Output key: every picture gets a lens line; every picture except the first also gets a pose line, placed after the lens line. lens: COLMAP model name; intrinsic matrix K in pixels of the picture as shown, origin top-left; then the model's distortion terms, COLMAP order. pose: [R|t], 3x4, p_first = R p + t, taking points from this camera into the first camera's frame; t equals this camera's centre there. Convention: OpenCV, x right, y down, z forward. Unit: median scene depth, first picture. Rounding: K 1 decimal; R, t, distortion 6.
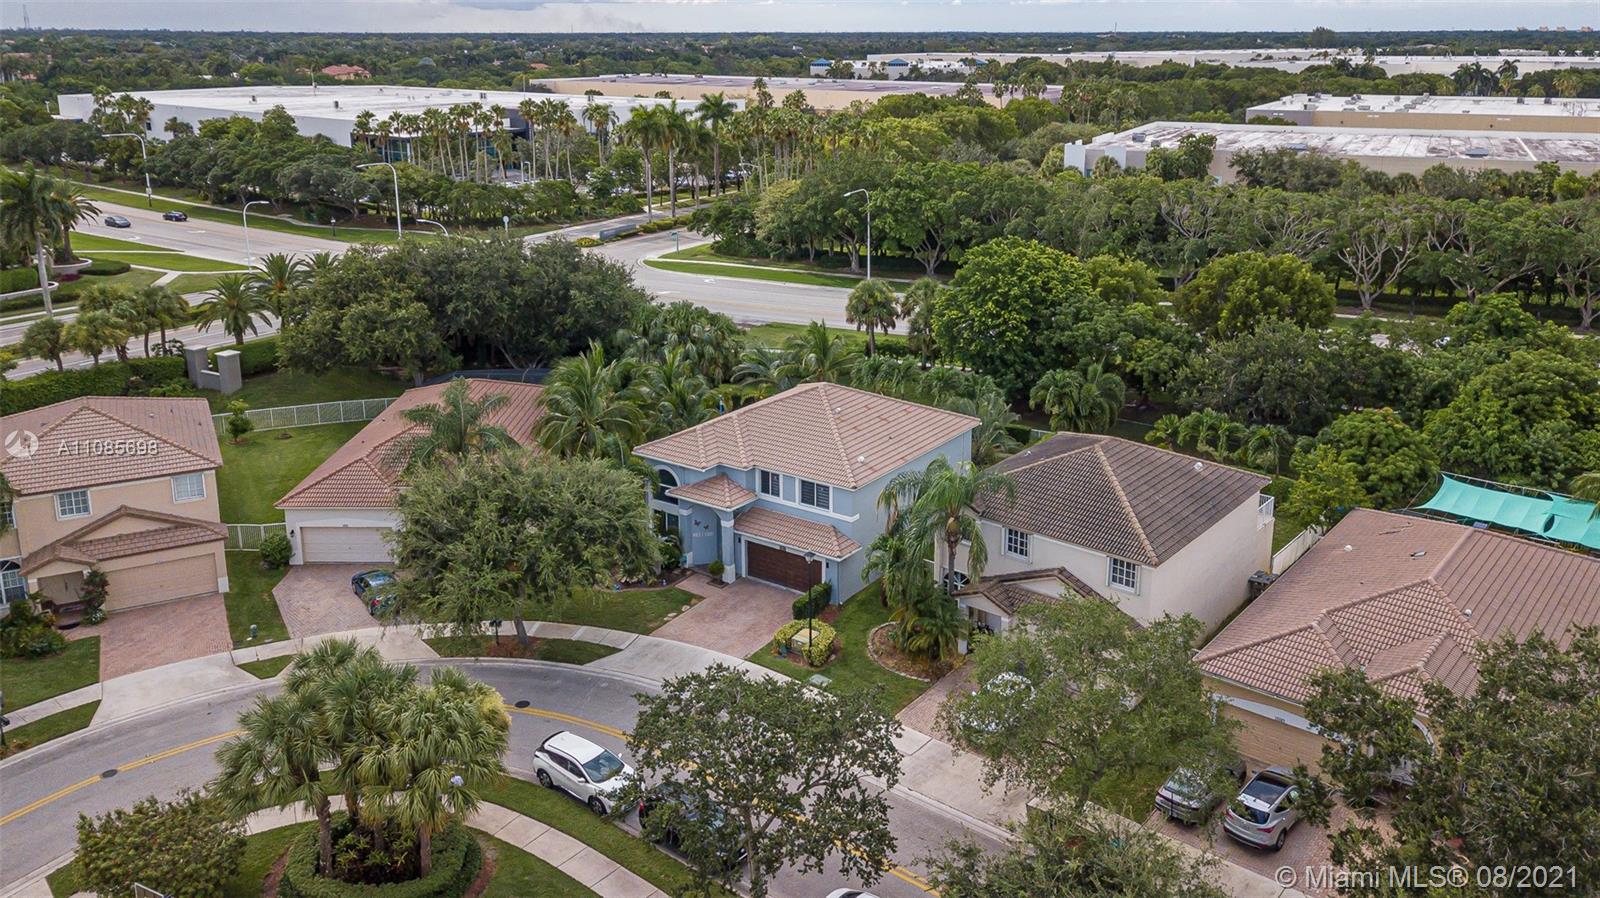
lens RADIAL K [[1250.3, 0, 802.2], [0, 1250.3, 444.5], [0, 0, 1]] dist [0.001703, -0.004138]
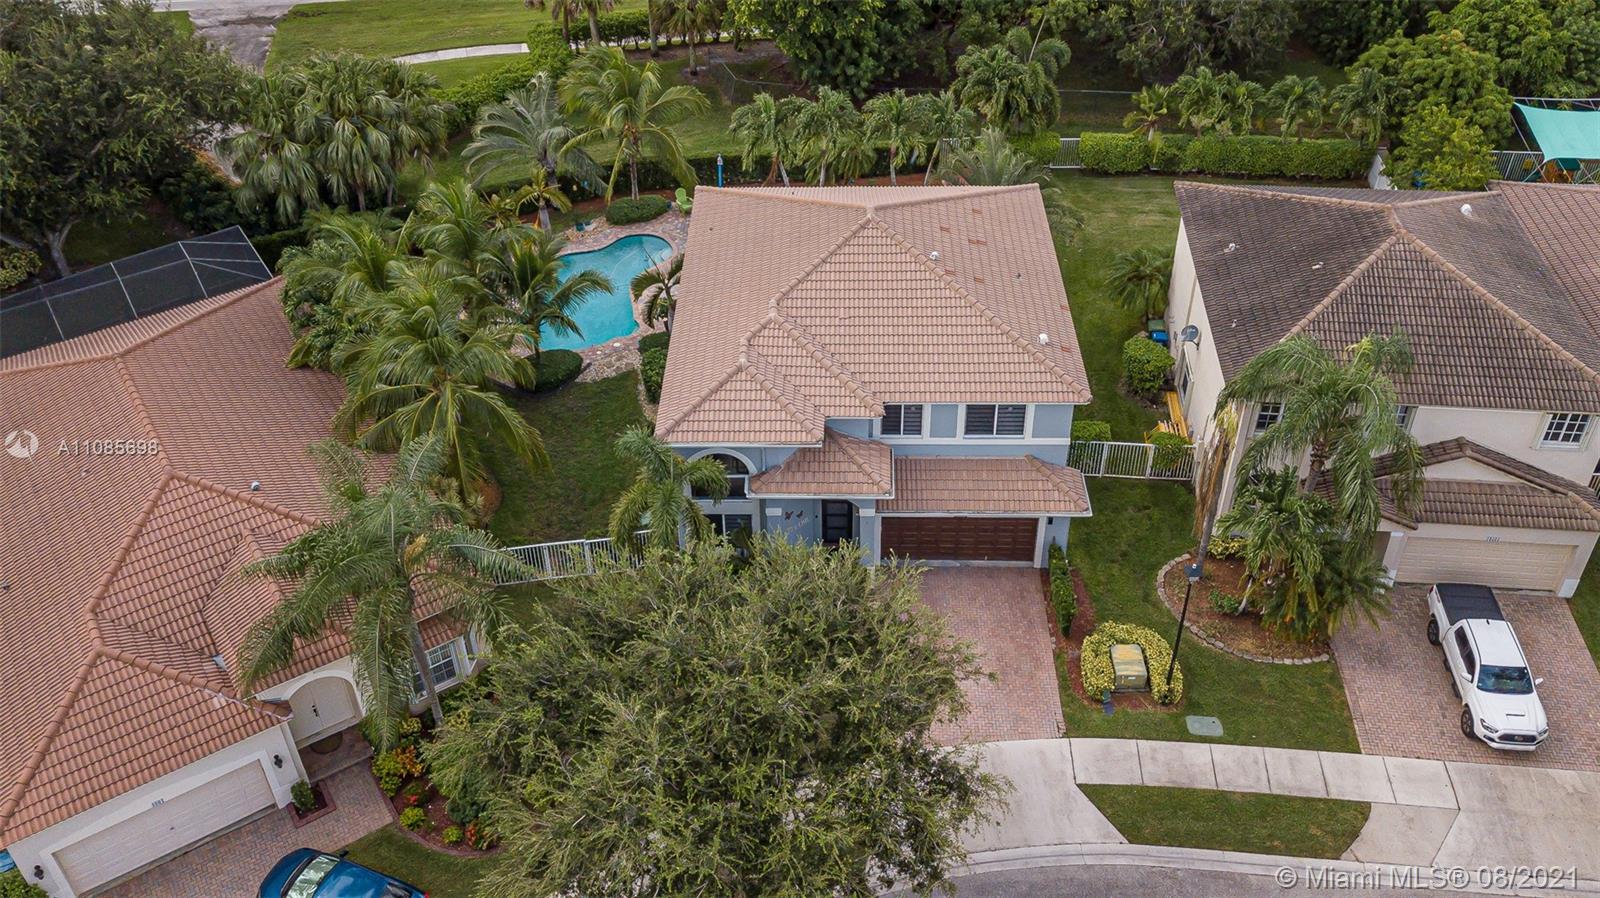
lens RADIAL K [[1250.3, 0, 802.2], [0, 1250.3, 444.5], [0, 0, 1]] dist [0.001703, -0.004138]
pose [[0.824630, -0.380691, 0.418402, -0.324269], [0.200298, 0.888240, 0.413414, -0.218536], [-0.529024, -0.257108, 0.808720, 0.541125]]
